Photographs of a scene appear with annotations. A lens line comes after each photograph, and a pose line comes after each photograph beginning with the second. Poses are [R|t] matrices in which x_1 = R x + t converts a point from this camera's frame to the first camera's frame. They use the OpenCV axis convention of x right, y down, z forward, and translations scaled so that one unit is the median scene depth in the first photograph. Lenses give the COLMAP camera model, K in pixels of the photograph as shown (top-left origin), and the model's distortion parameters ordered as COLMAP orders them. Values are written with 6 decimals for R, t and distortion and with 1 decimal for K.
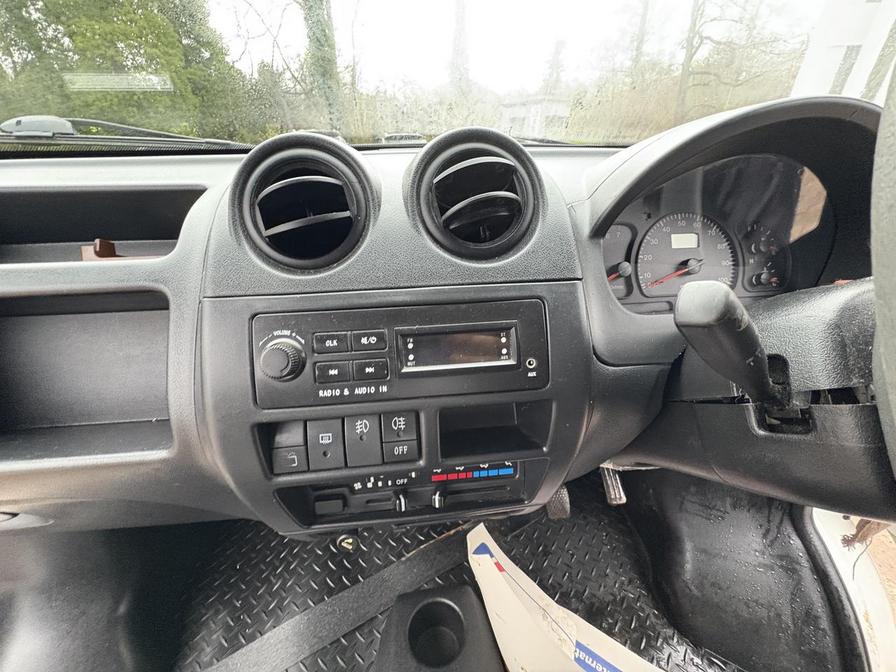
lens RADIAL K [[361.7, 0, 450.0], [0, 361.7, 335.7], [0, 0, 1]] dist [0.001873, -0.000126]
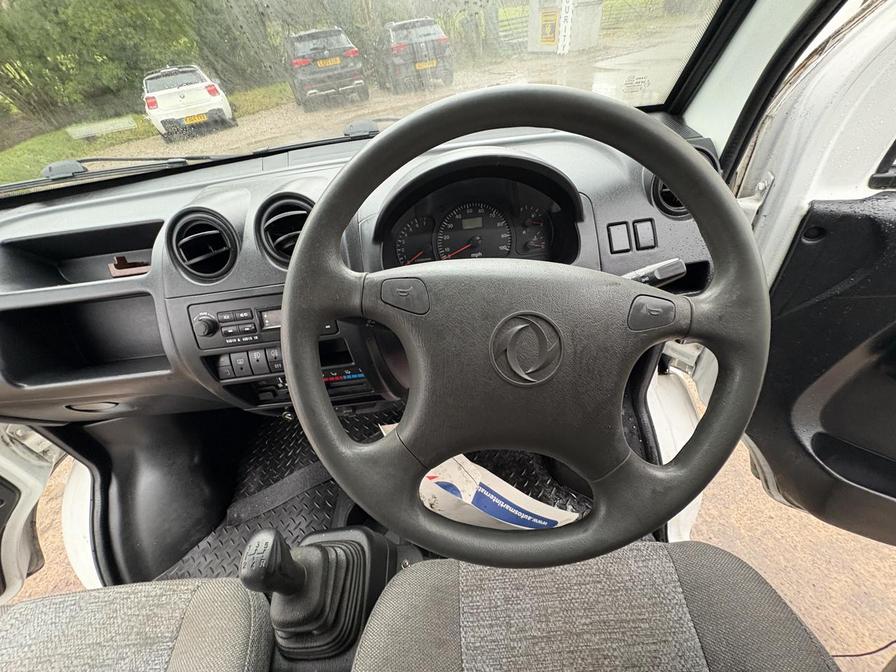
lens RADIAL K [[360.5, 0, 448.0], [0, 360.5, 336.0], [0, 0, 1]] dist [-0.001073, -0.000046]
pose [[0.992687, -0.041227, -0.113461, 1.033992], [0.066049, 0.972207, 0.224613, -0.227936], [0.101048, -0.230464, 0.967820, -0.793292]]
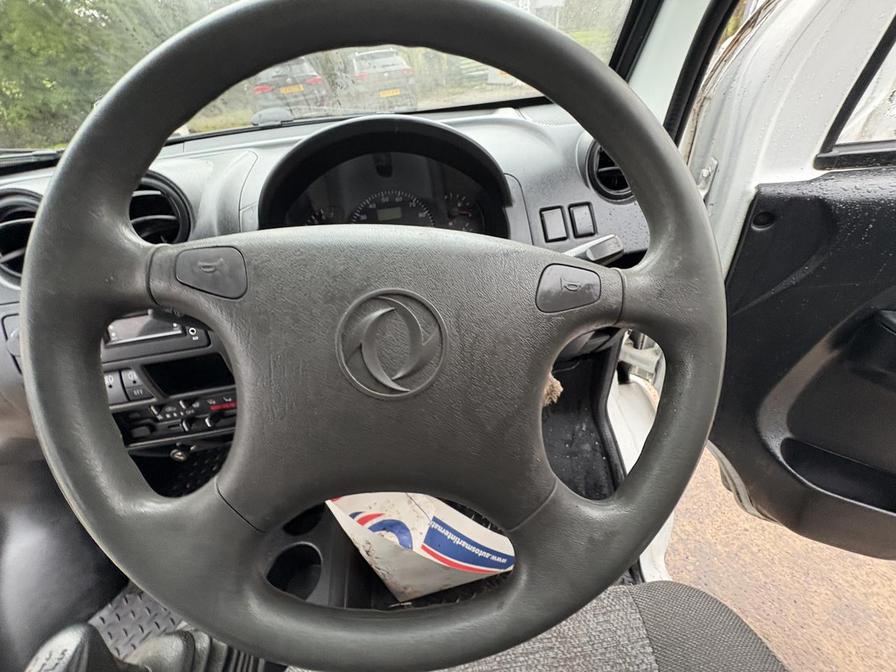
lens RADIAL K [[361.7, 0, 450.0], [0, 361.7, 335.7], [0, 0, 1]] dist [0.001873, -0.000126]
pose [[0.995791, -0.084370, -0.035817, 1.284879], [0.089285, 0.981222, 0.170970, -0.066619], [0.020720, -0.173449, 0.984625, -0.461102]]
